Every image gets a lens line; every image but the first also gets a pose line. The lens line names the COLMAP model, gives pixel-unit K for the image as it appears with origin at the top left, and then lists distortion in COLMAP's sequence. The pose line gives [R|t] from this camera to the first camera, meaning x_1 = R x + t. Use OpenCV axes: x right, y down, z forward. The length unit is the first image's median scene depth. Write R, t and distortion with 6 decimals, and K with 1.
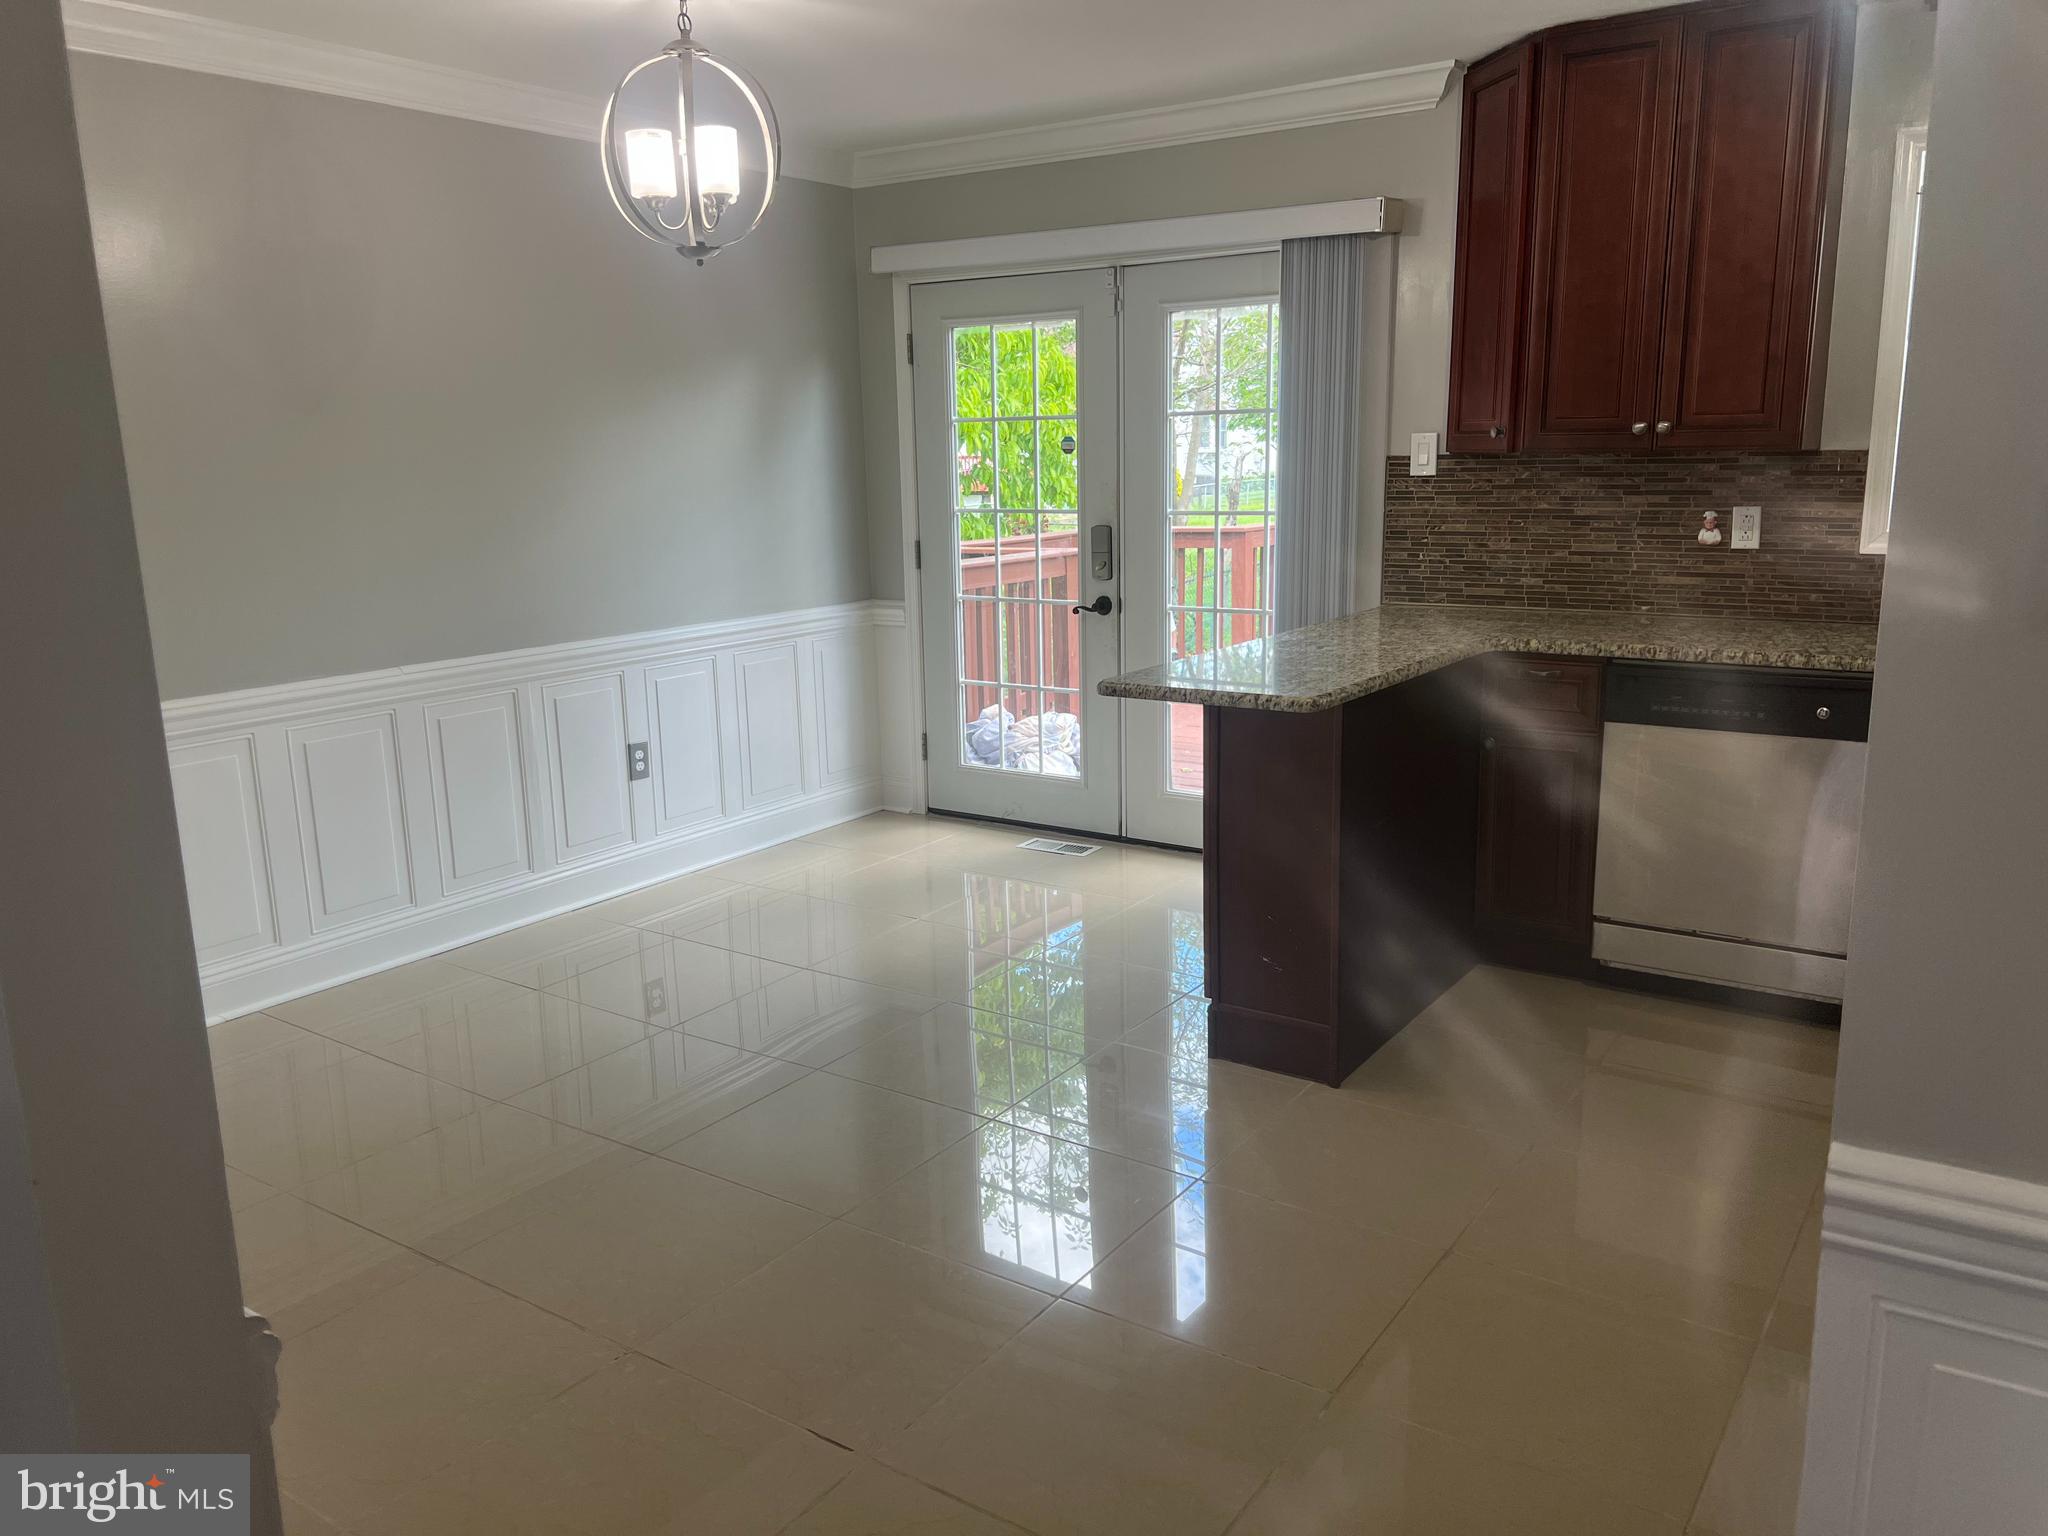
lens RADIAL K [[1538.4, 0, 1024.5], [0, 1538.4, 762.6], [0, 0, 1]] dist [0.054261, -0.073064]
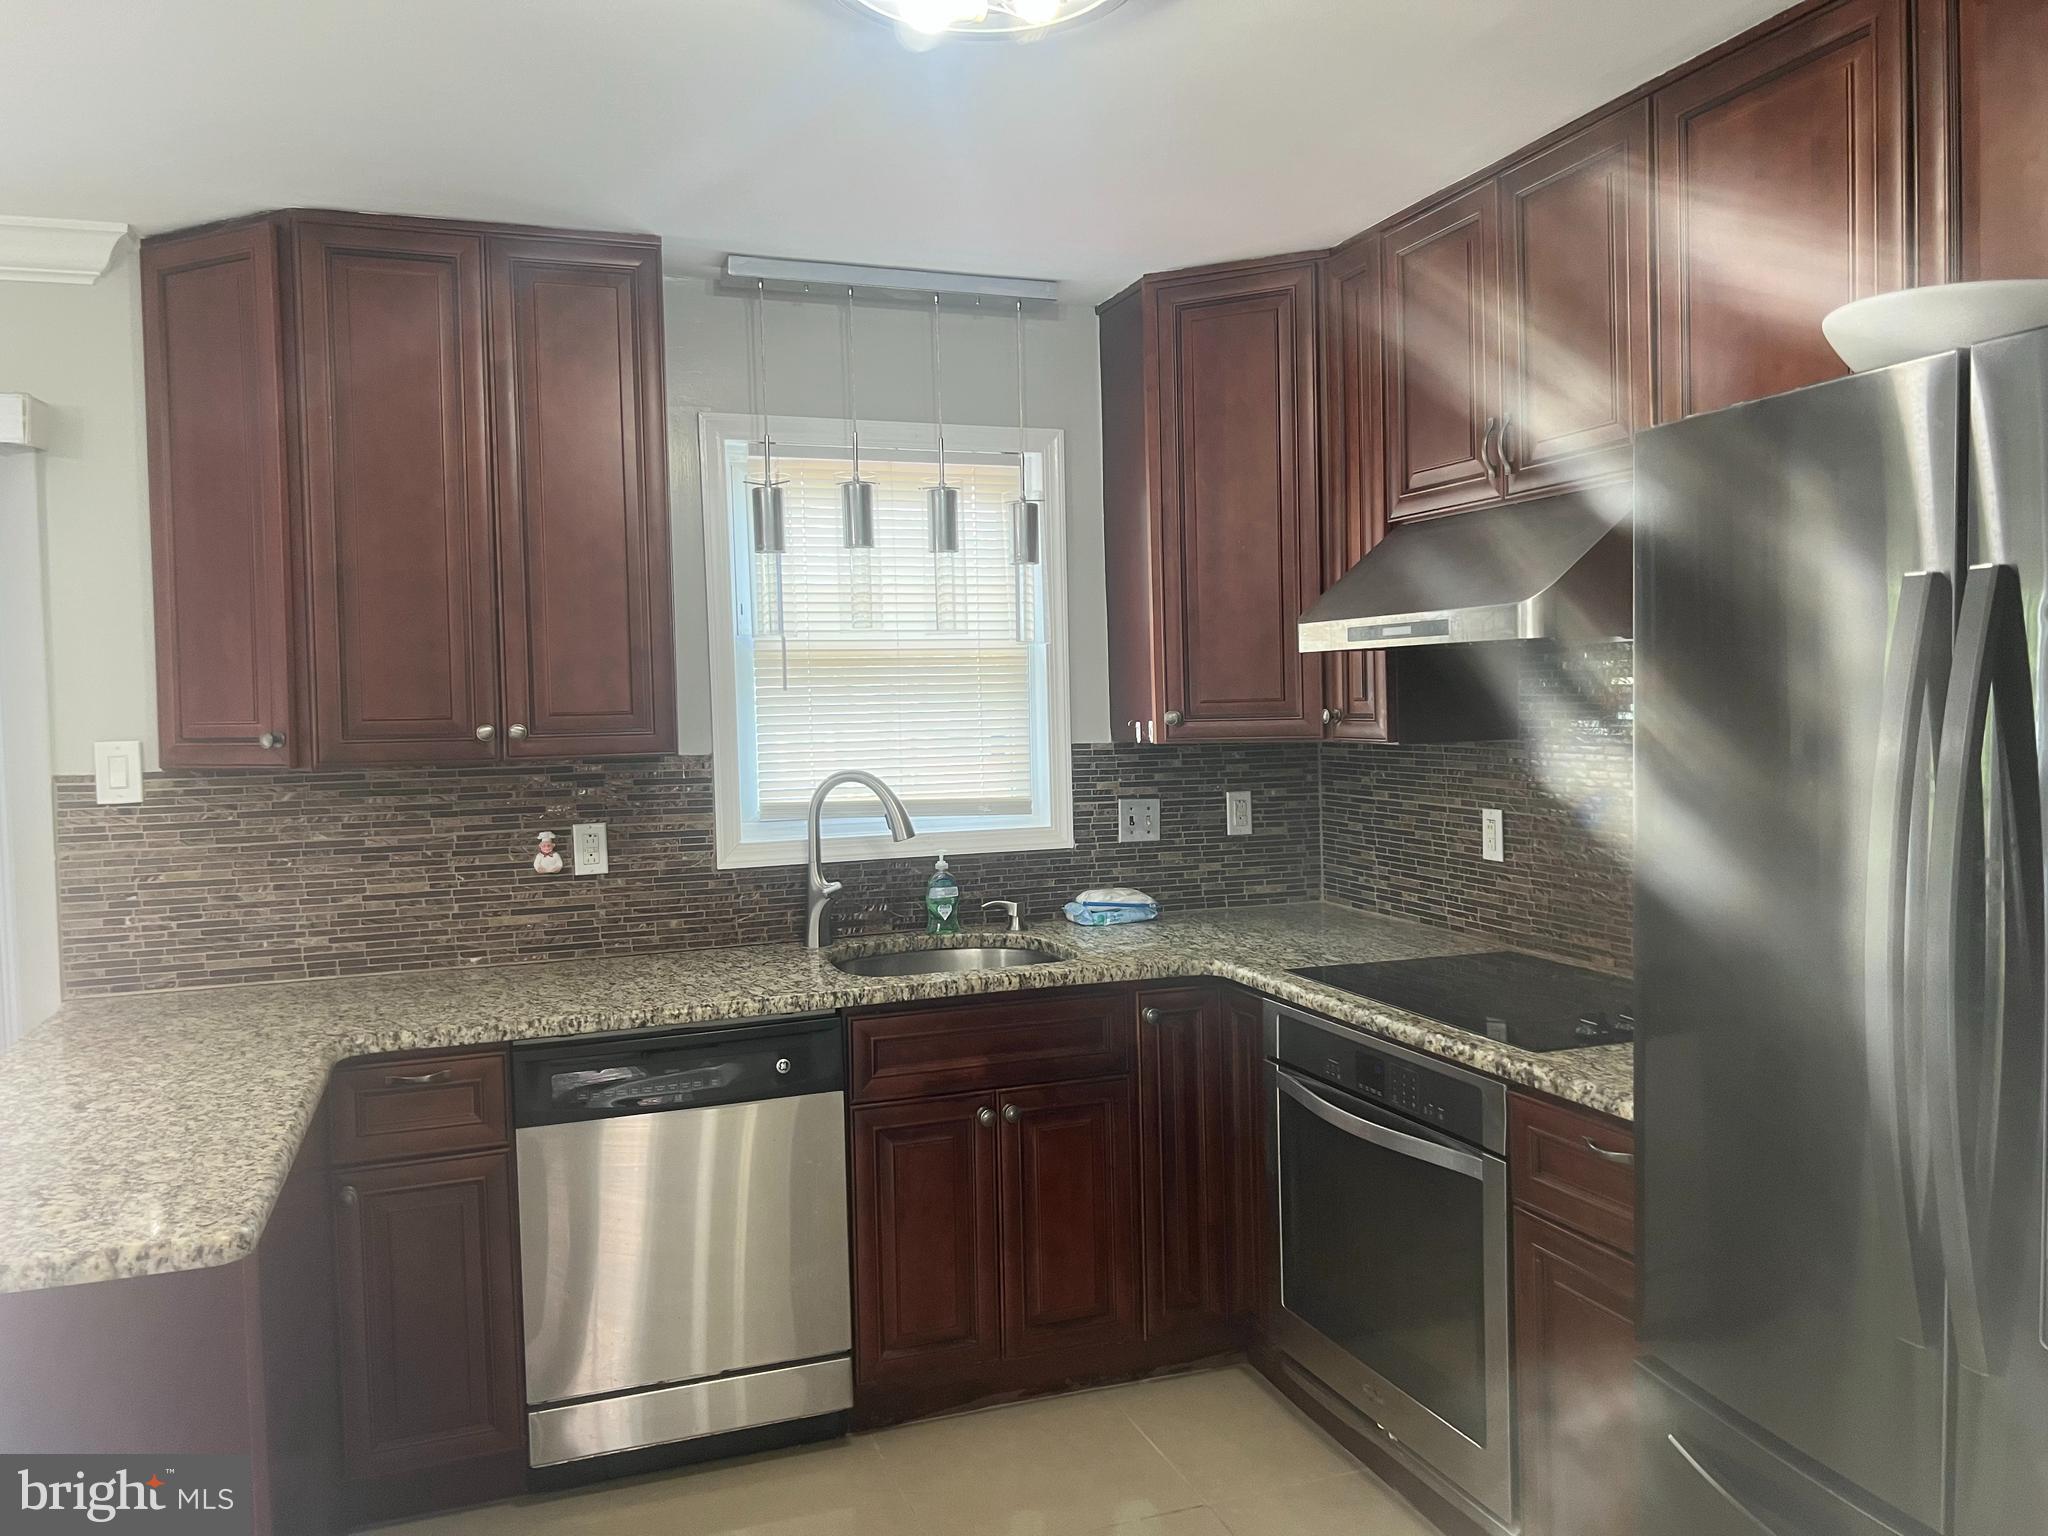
lens RADIAL K [[1538.4, 0, 1040.8], [0, 1538.4, 750.9], [0, 0, 1]] dist [0.054261, -0.073064]
pose [[0.577999, -0.020982, 0.815767, -0.061560], [0.179798, 0.978377, -0.102229, -0.069801], [-0.795983, 0.205762, 0.569274, 0.305521]]
